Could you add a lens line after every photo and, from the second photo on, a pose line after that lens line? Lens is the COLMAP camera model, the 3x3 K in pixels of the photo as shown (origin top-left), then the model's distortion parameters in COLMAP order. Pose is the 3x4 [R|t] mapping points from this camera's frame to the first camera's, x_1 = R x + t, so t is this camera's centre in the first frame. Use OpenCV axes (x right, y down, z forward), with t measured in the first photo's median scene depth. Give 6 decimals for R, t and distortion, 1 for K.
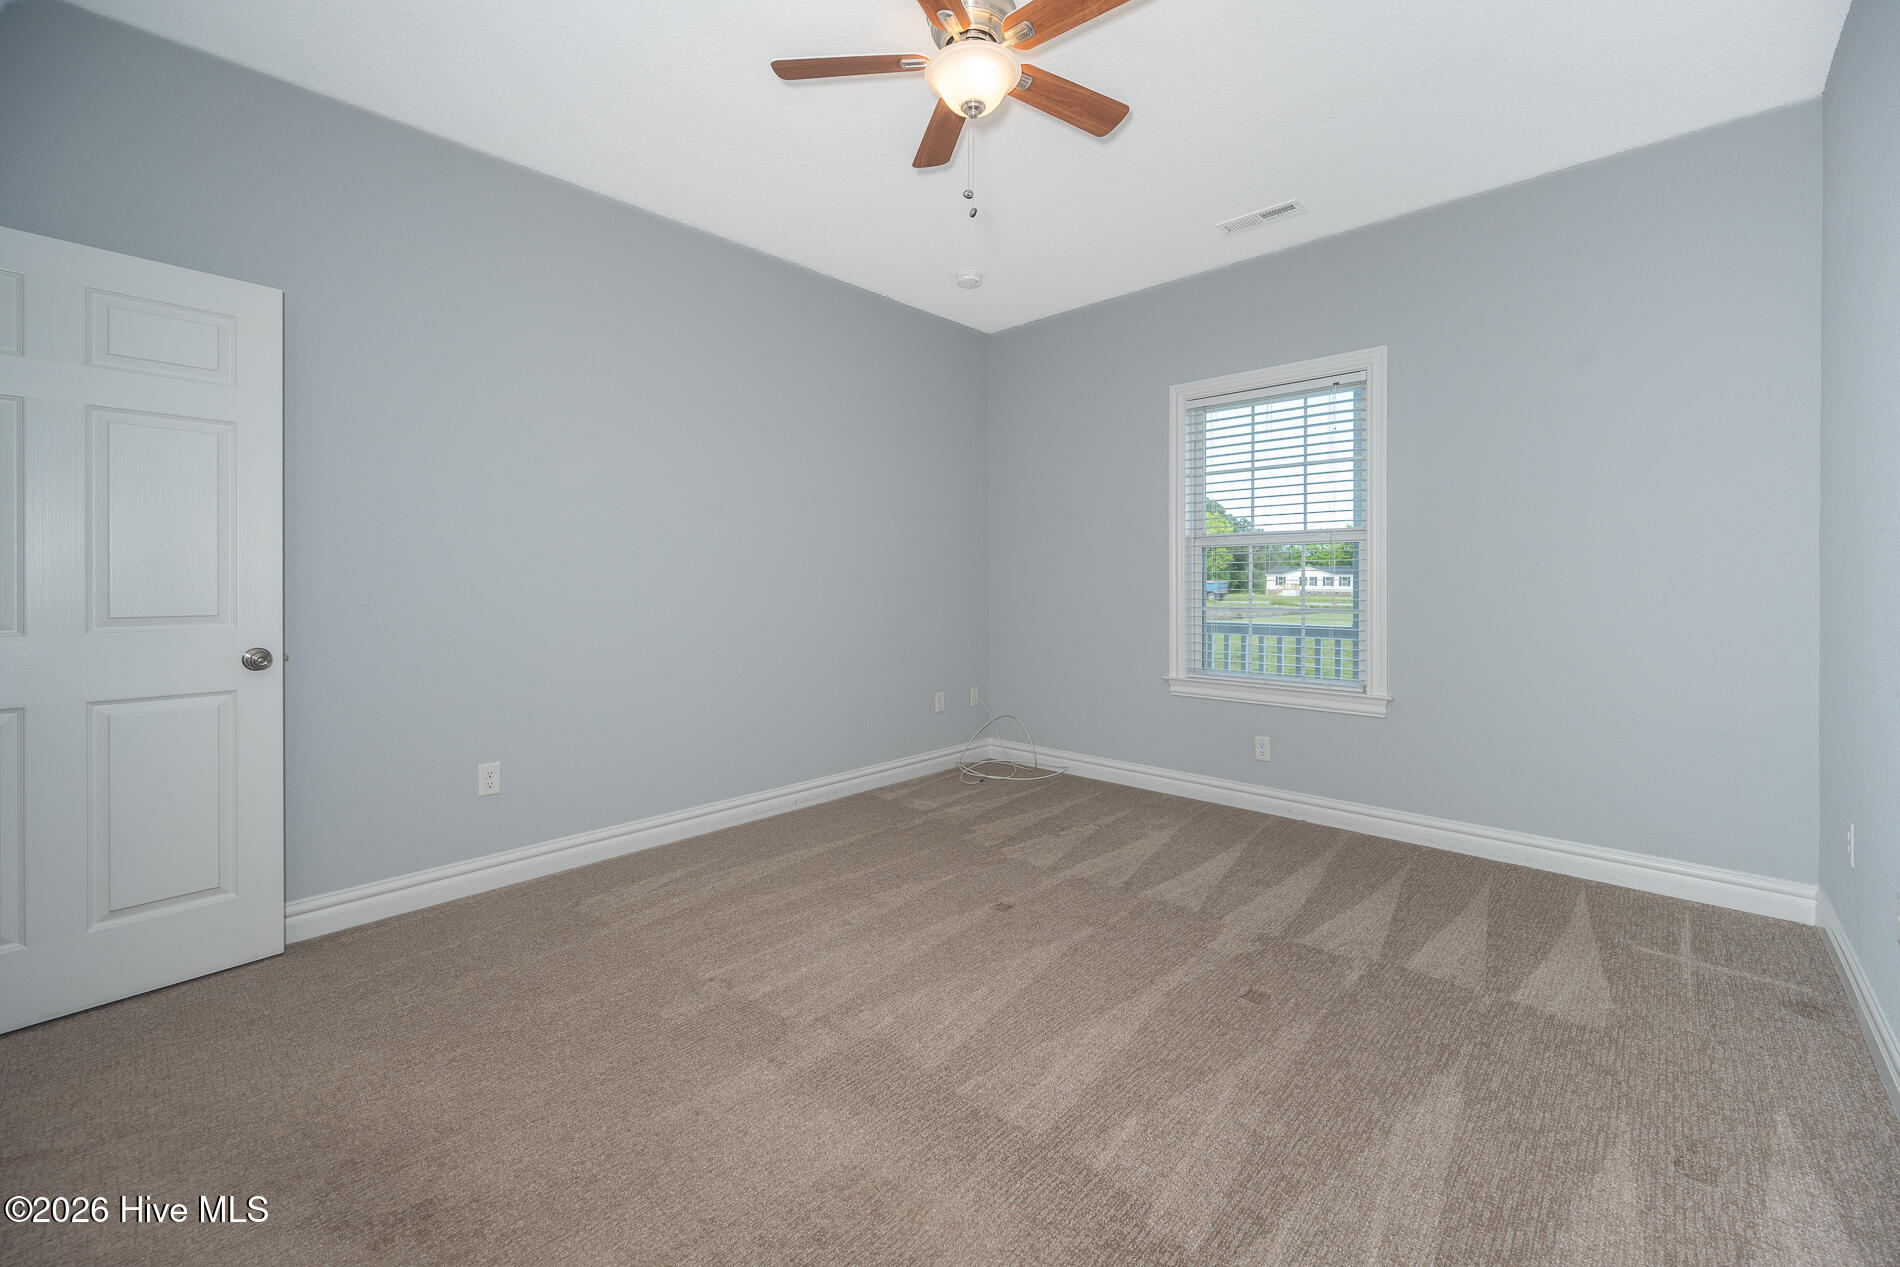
lens RADIAL K [[775.5, 0, 978.6], [0, 775.5, 585.8], [0, 0, 1]] dist [-0.001668, -0.000053]
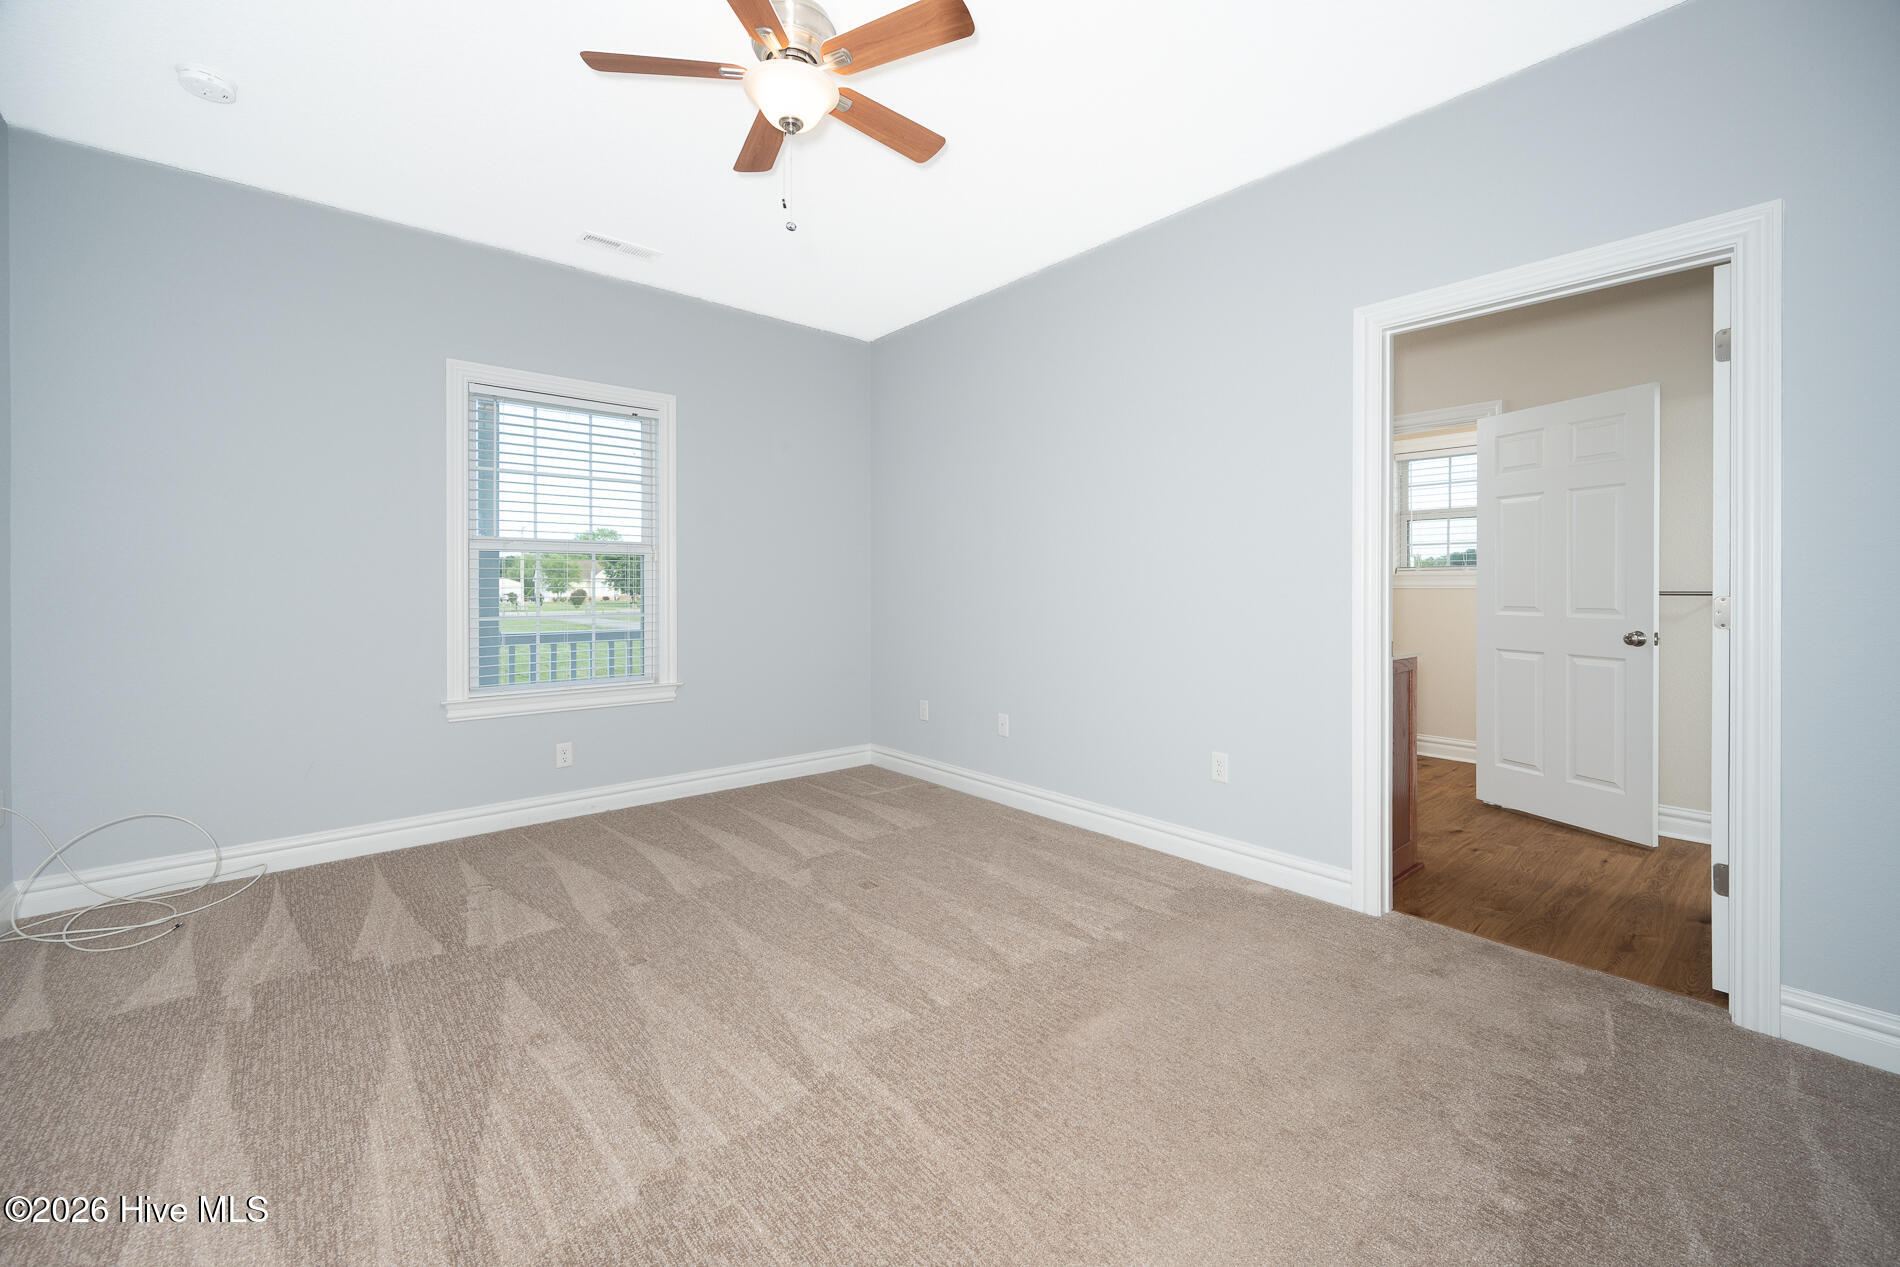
lens RADIAL K [[754.7, 0, 951.9], [0, 754.7, 592.9], [0, 0, 1]] dist [0.000415, 0.000129]
pose [[0.129947, -0.005157, 0.991508, -0.591324], [0.005887, 0.999973, 0.004430, -0.002196], [-0.991504, 0.005261, 0.129973, 0.408776]]
